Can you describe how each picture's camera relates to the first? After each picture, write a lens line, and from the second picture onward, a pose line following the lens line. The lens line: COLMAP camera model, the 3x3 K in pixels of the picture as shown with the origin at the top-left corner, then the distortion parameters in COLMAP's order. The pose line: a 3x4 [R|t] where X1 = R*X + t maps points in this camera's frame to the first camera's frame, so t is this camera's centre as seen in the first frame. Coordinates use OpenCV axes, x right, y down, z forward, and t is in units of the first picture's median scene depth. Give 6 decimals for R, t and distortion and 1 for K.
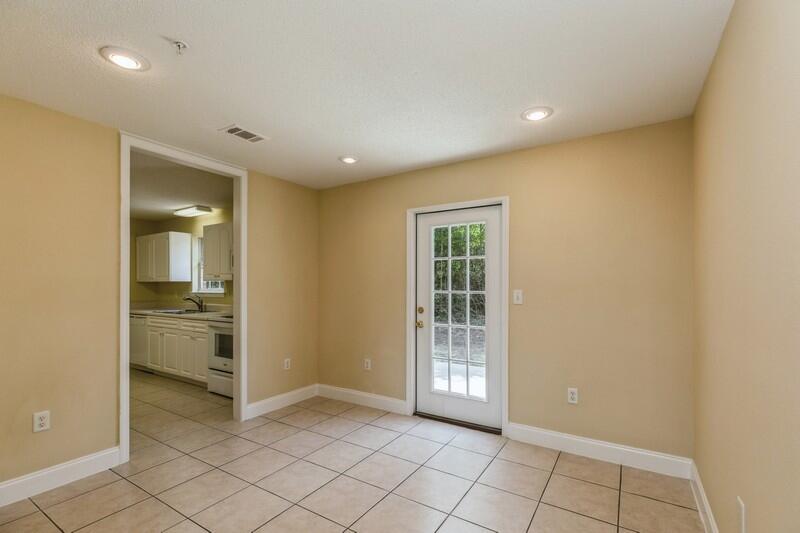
lens RADIAL K [[353.0, 0, 401.4], [0, 353.0, 281.7], [0, 0, 1]] dist [-0.010685, -0.000266]
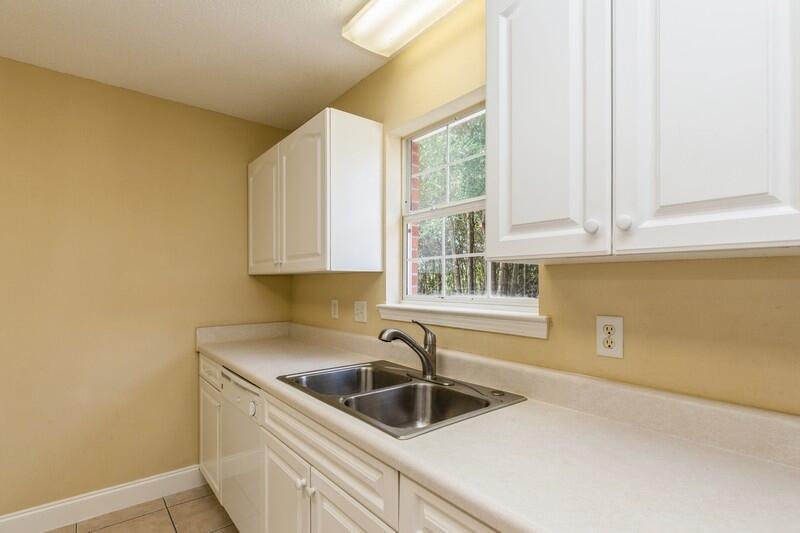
lens RADIAL K [[387.2, 0, 410.2], [0, 387.2, 283.2], [0, 0, 1]] dist [-0.006768, -0.000522]
pose [[0.953729, 0.003902, -0.300641, -0.478395], [-0.001494, 0.999965, 0.008238, 0.006743], [0.300663, -0.007408, 0.953702, 0.685546]]
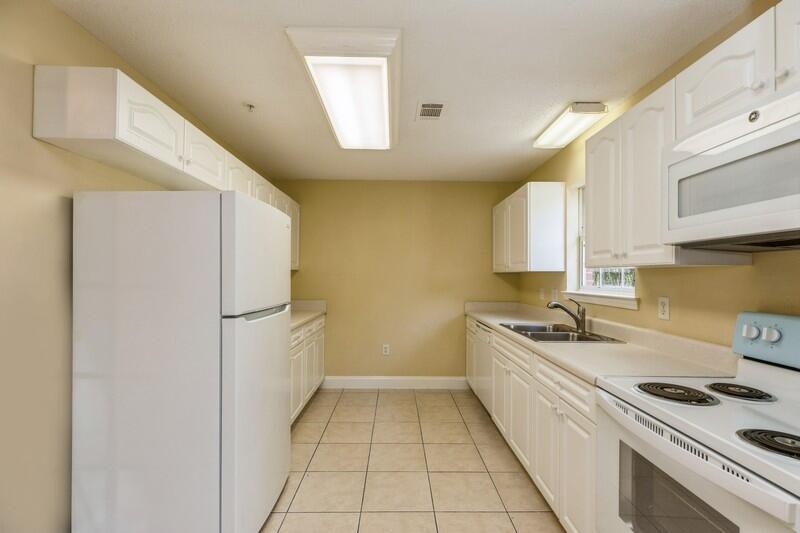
lens RADIAL K [[363.9, 0, 399.9], [0, 363.9, 270.5], [0, 0, 1]] dist [0.008641, -0.000633]
pose [[0.544258, -0.007325, -0.838886, -0.276578], [-0.004170, 0.999926, -0.011437, 0.005211], [0.838908, 0.009723, 0.544187, 0.501341]]
